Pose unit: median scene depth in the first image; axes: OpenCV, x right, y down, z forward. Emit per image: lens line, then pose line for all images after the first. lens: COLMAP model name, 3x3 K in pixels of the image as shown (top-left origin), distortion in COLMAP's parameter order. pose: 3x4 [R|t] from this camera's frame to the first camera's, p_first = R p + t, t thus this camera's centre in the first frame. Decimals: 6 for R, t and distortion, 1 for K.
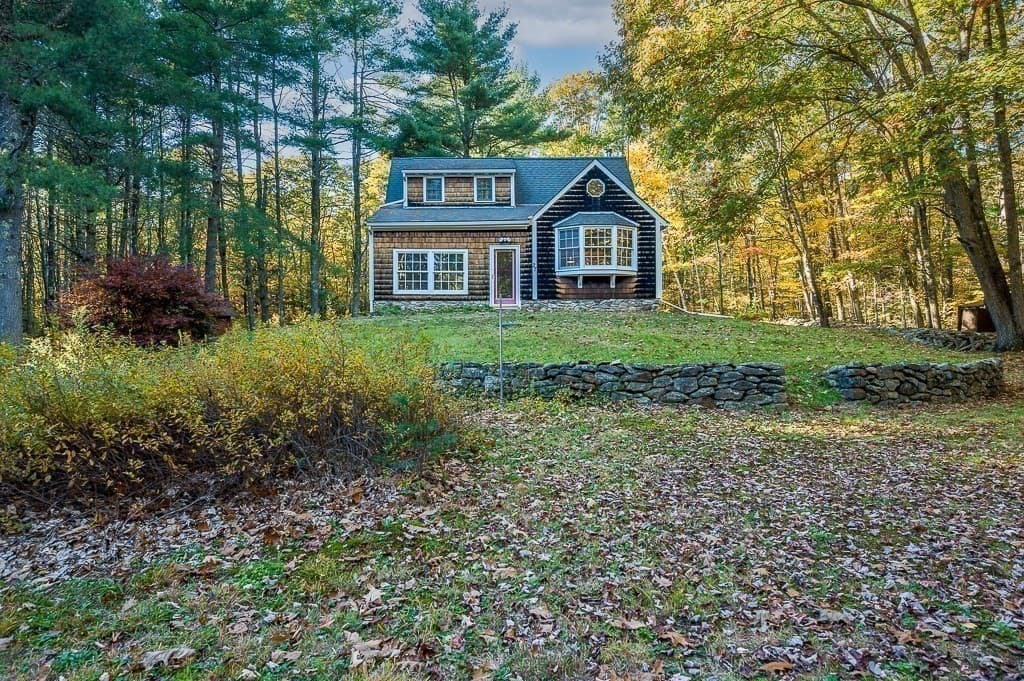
lens RADIAL K [[624.7, 0, 501.1], [0, 624.7, 348.6], [0, 0, 1]] dist [0.000873, 0.000608]
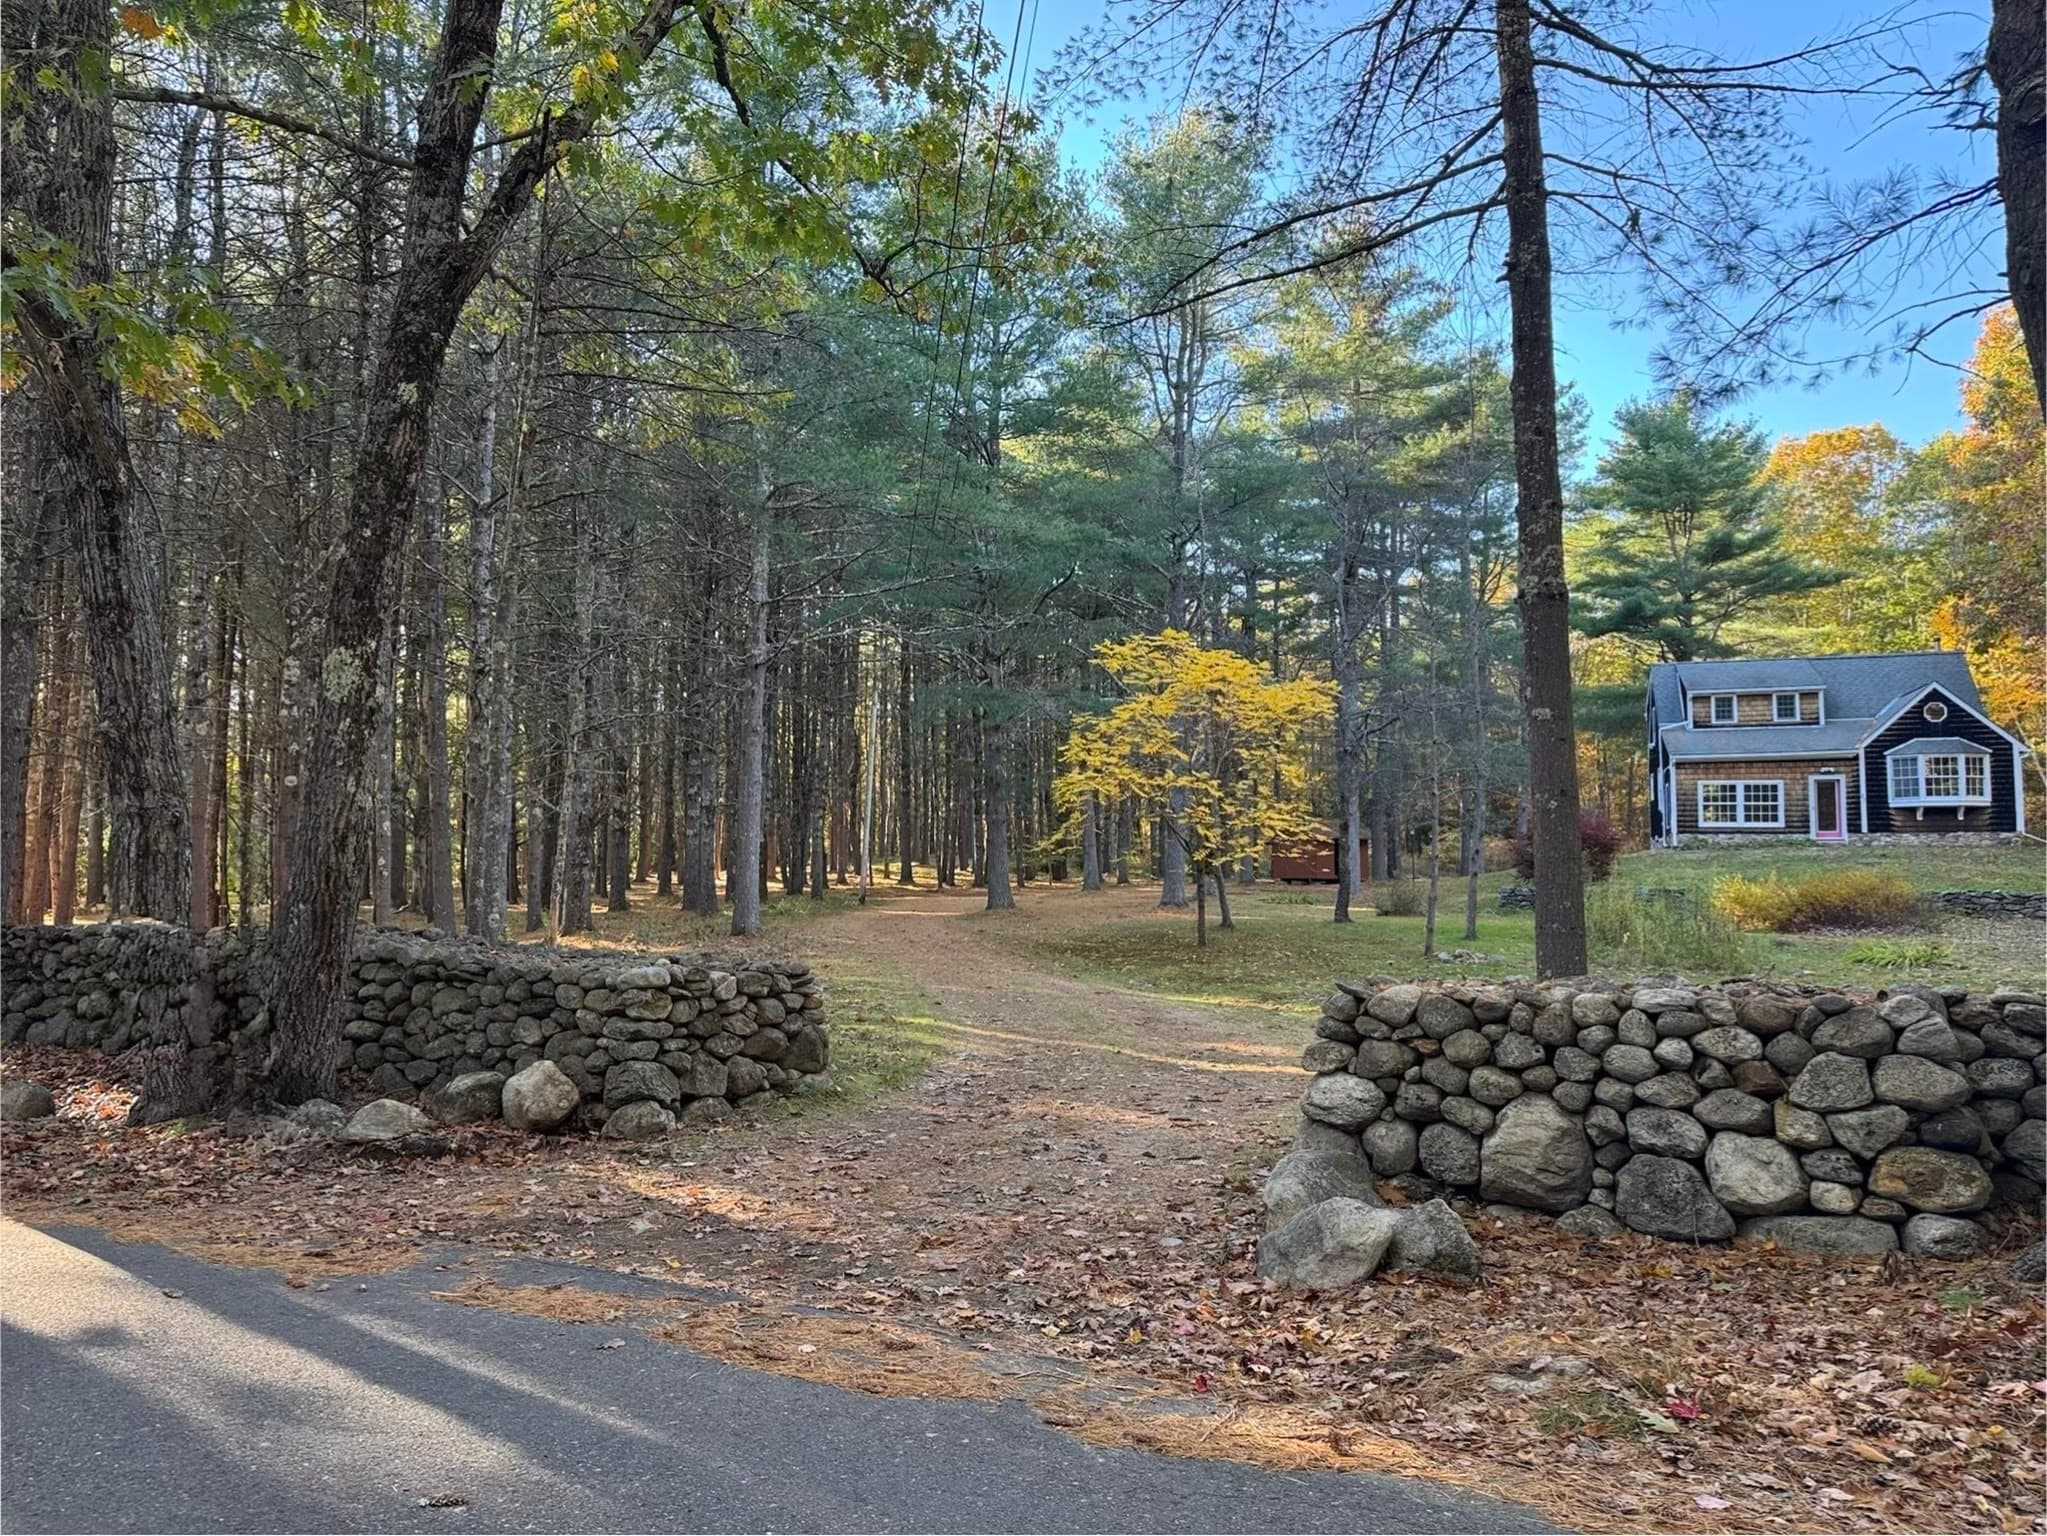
lens RADIAL K [[1443.7, 0, 1019.7], [0, 1443.7, 773.8], [0, 0, 1]] dist [0.001785, -0.002469]
pose [[0.940398, -0.013277, -0.339816, -0.399687], [-0.014114, 0.996853, -0.078006, 0.020393], [0.339782, 0.078153, 0.937251, -1.463361]]
